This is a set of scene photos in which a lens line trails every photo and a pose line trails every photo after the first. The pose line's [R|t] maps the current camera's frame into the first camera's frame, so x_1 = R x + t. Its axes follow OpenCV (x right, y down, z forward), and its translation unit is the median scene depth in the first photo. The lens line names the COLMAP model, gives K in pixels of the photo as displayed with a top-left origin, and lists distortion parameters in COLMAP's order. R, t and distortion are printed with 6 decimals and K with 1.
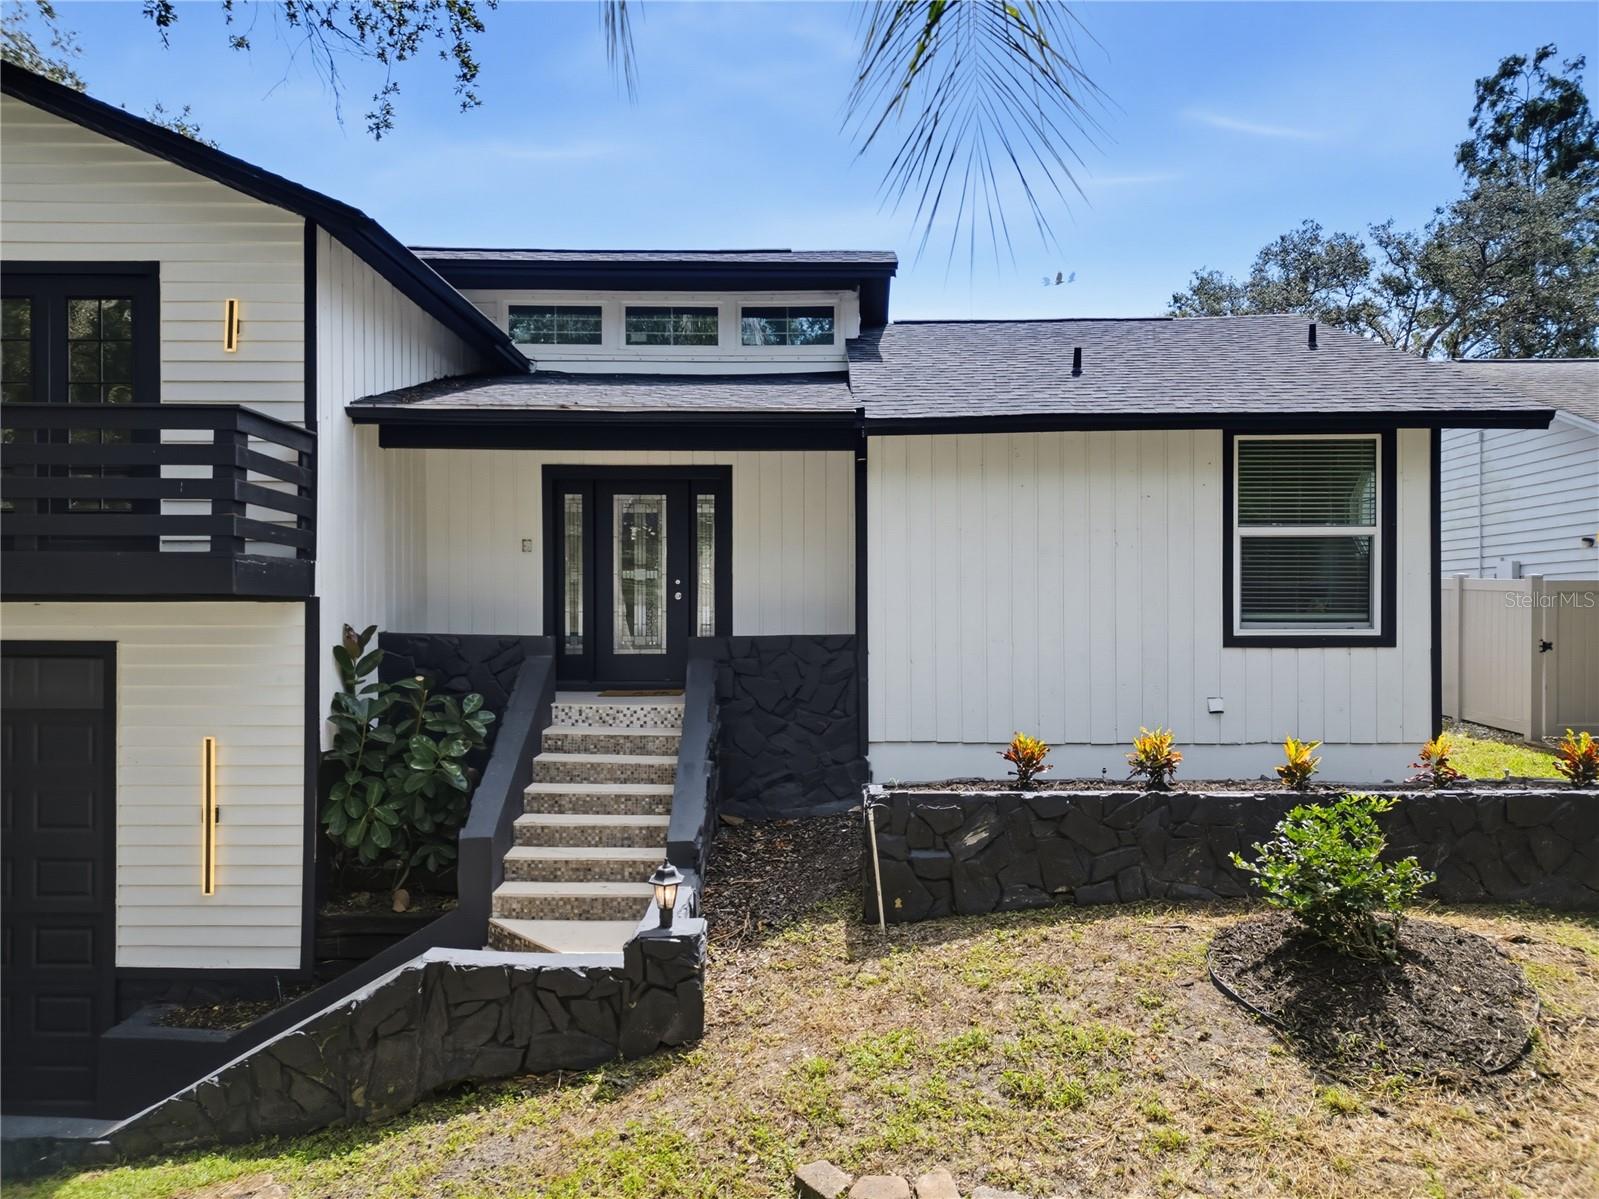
lens RADIAL K [[1003.0, 0, 684.5], [0, 1003.0, 627.4], [0, 0, 1]] dist [0.034982, -0.003744]
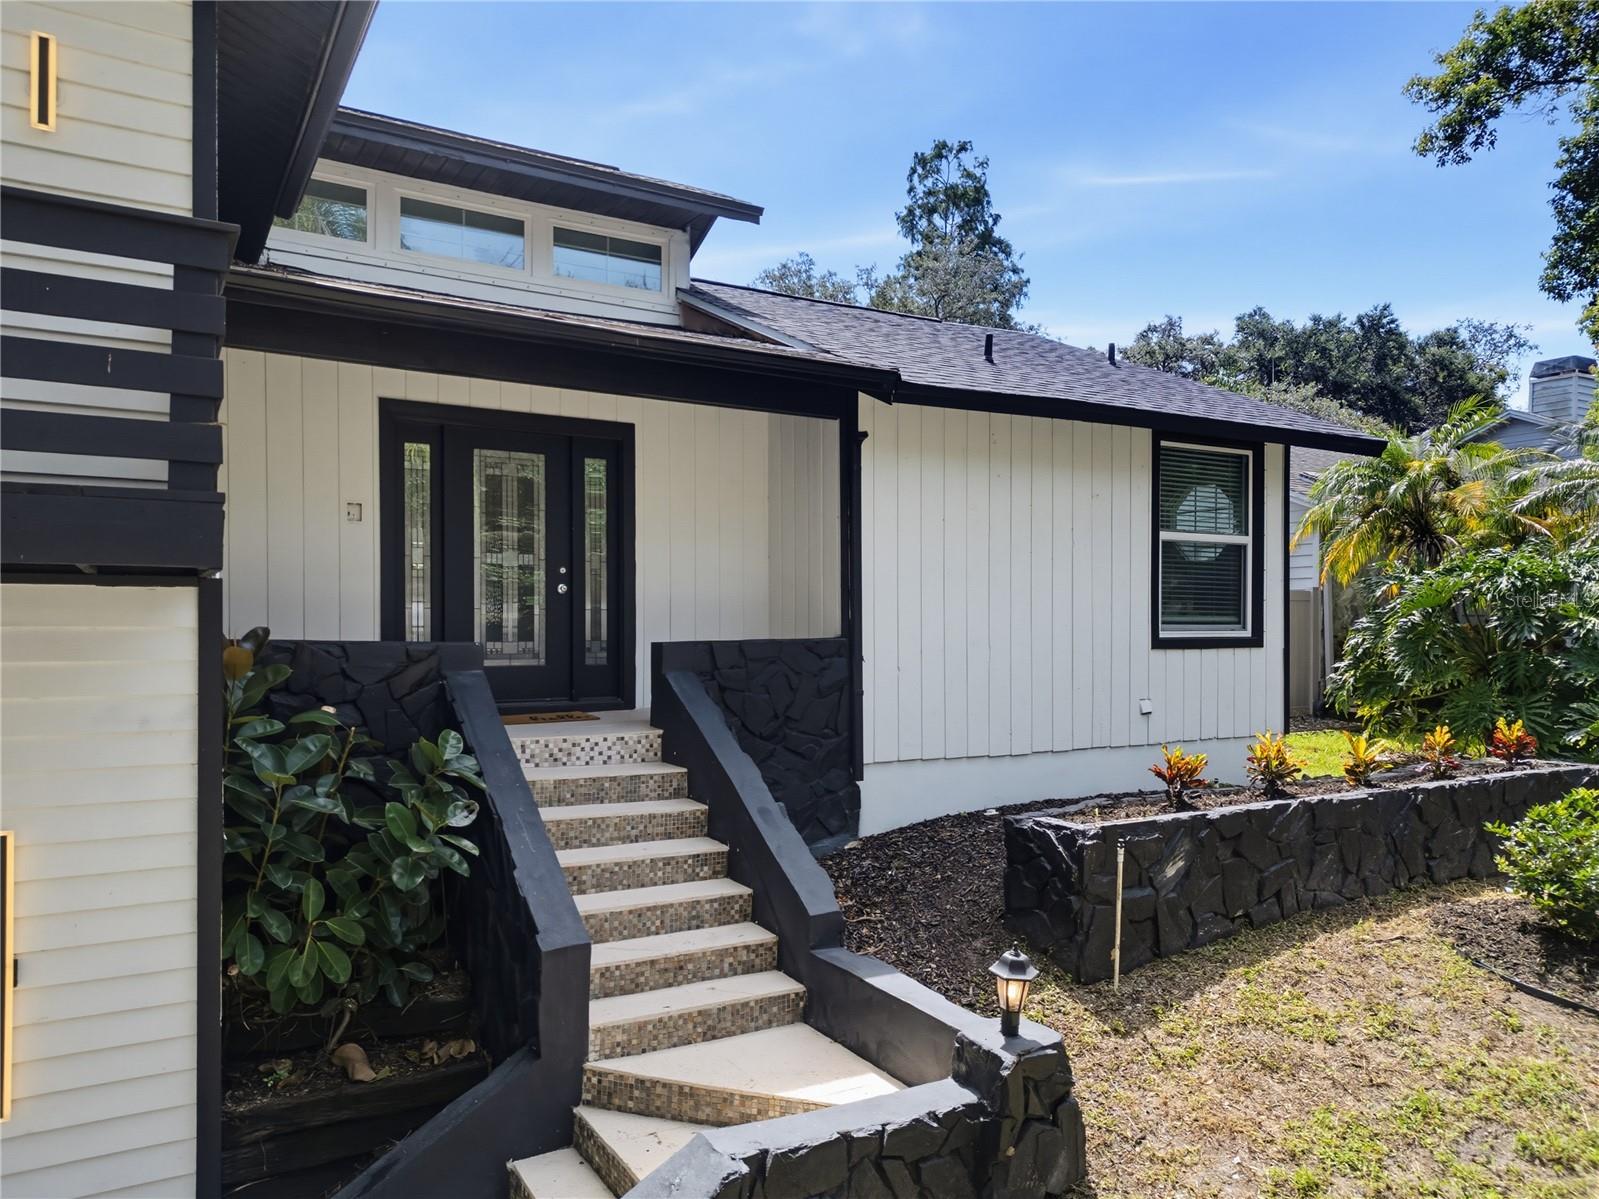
lens RADIAL K [[1101.4, 0, 765.7], [0, 1101.4, 644.4], [0, 0, 1]] dist [0.032549, -0.002072]
pose [[0.867336, -0.007300, 0.497670, -0.383142], [0.000484, 0.999904, 0.013823, -0.000697], [-0.497723, -0.011748, 0.867256, 0.255667]]
